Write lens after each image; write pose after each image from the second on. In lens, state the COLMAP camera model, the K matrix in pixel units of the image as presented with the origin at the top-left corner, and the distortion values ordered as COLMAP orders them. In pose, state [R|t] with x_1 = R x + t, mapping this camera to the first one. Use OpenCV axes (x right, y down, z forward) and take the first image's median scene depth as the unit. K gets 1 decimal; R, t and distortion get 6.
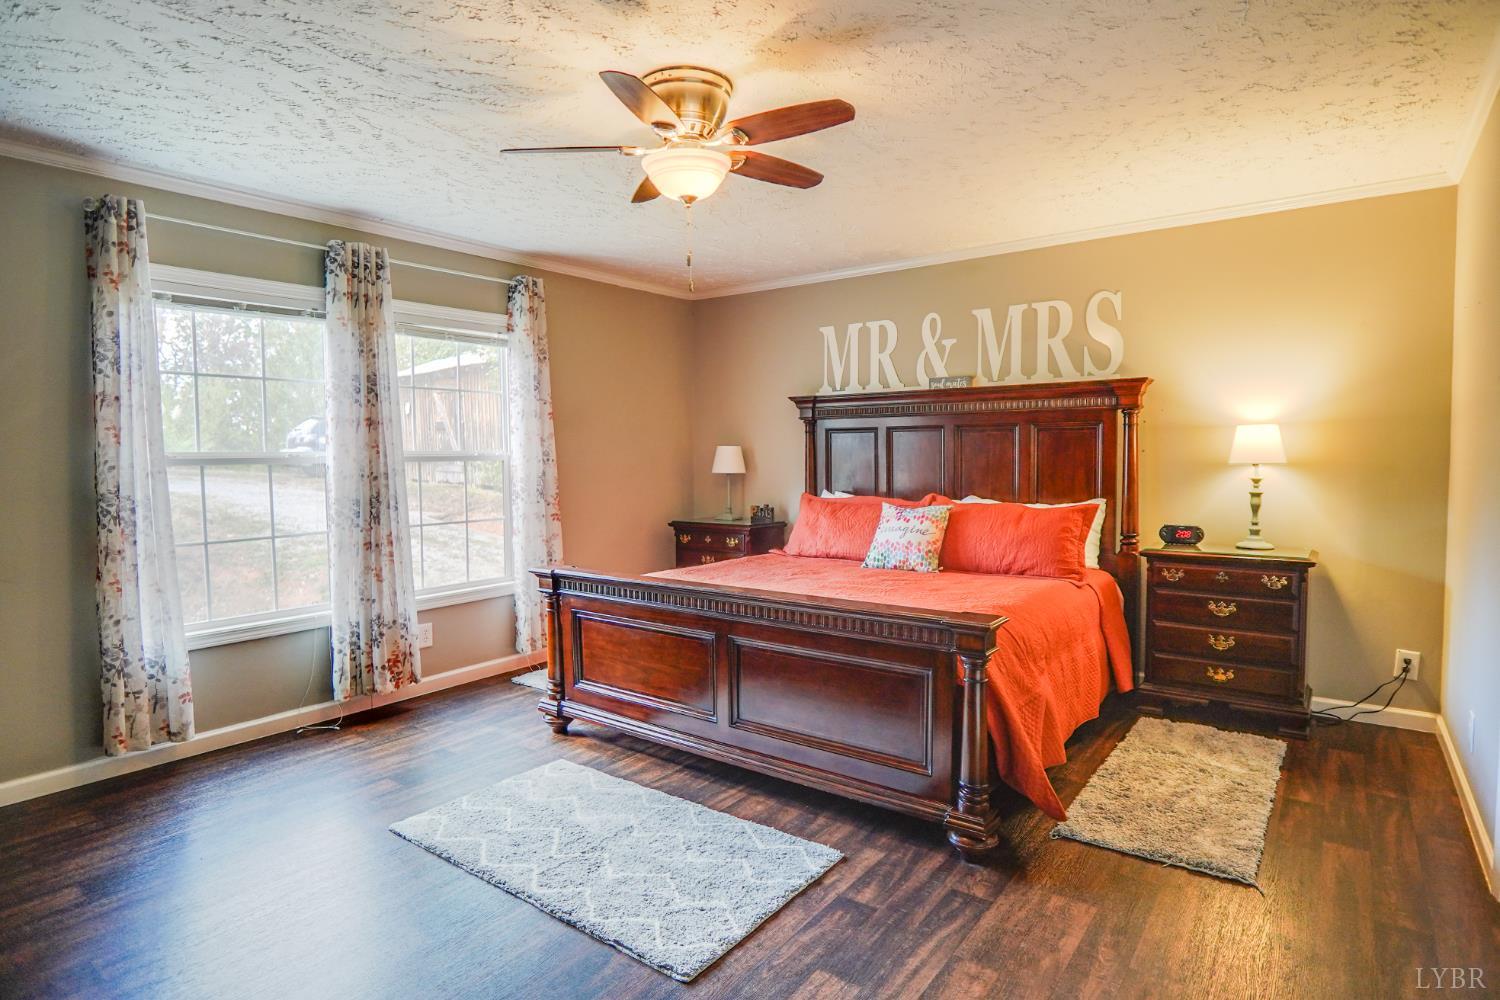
lens RADIAL K [[809.4, 0, 741.4], [0, 809.4, 502.1], [0, 0, 1]] dist [-0.035894, 0.001316]
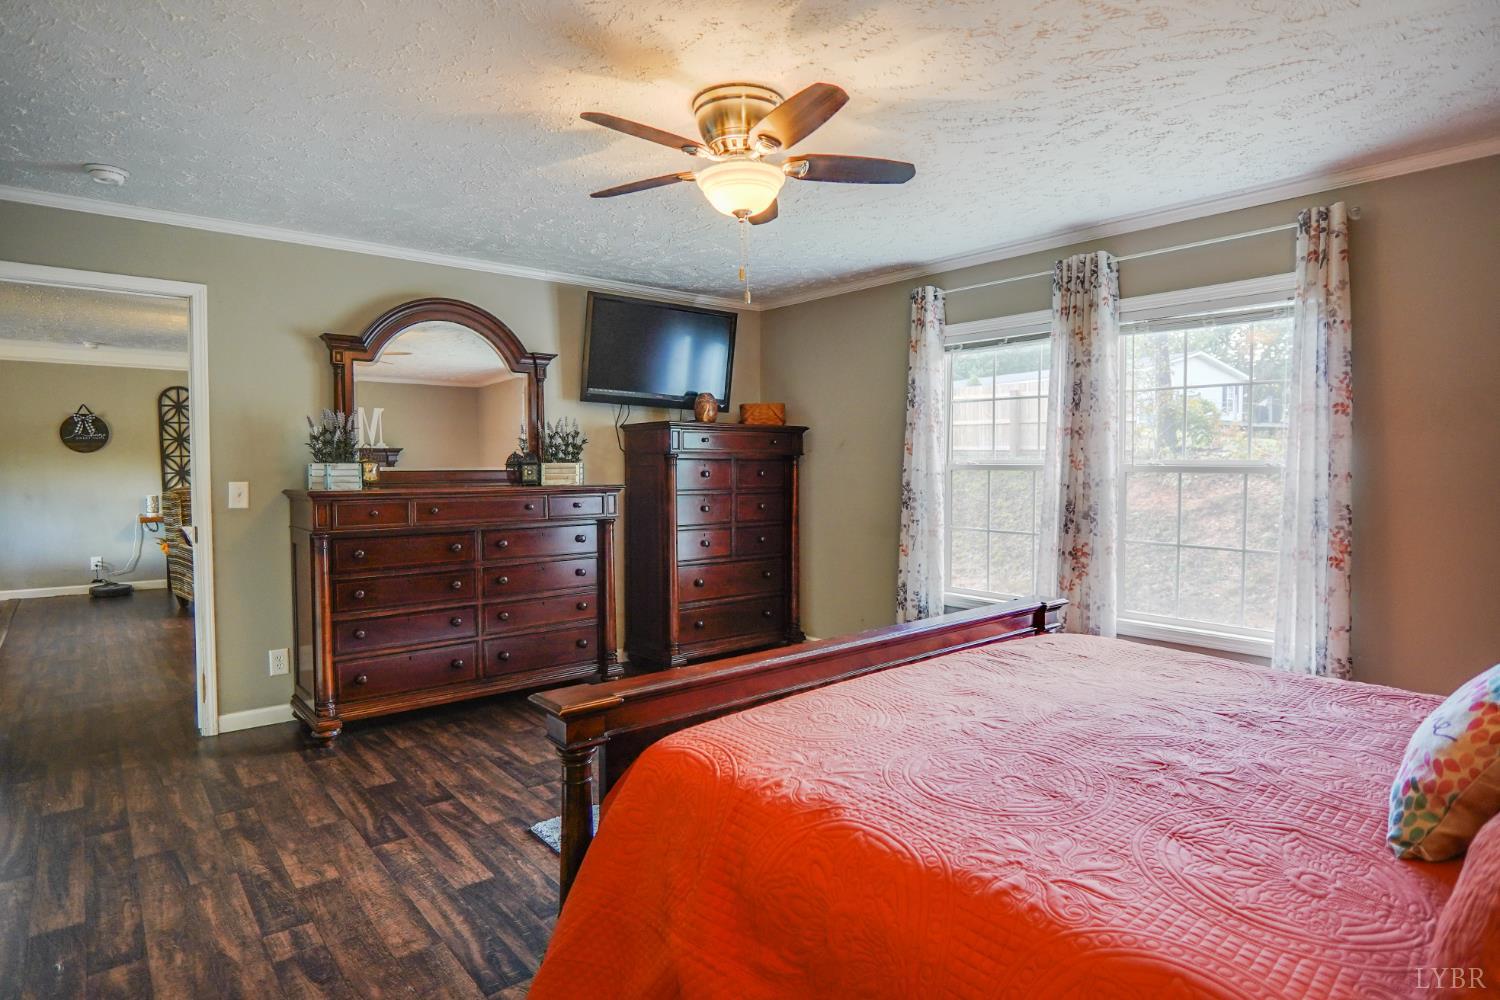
lens RADIAL K [[809.4, 0, 734.9], [0, 809.4, 491.8], [0, 0, 1]] dist [-0.035894, 0.001316]
pose [[-0.242806, 0.039130, -0.969285, 0.712340], [-0.064488, 0.996325, 0.056376, -0.063055], [0.967929, 0.076196, -0.239390, 0.967366]]
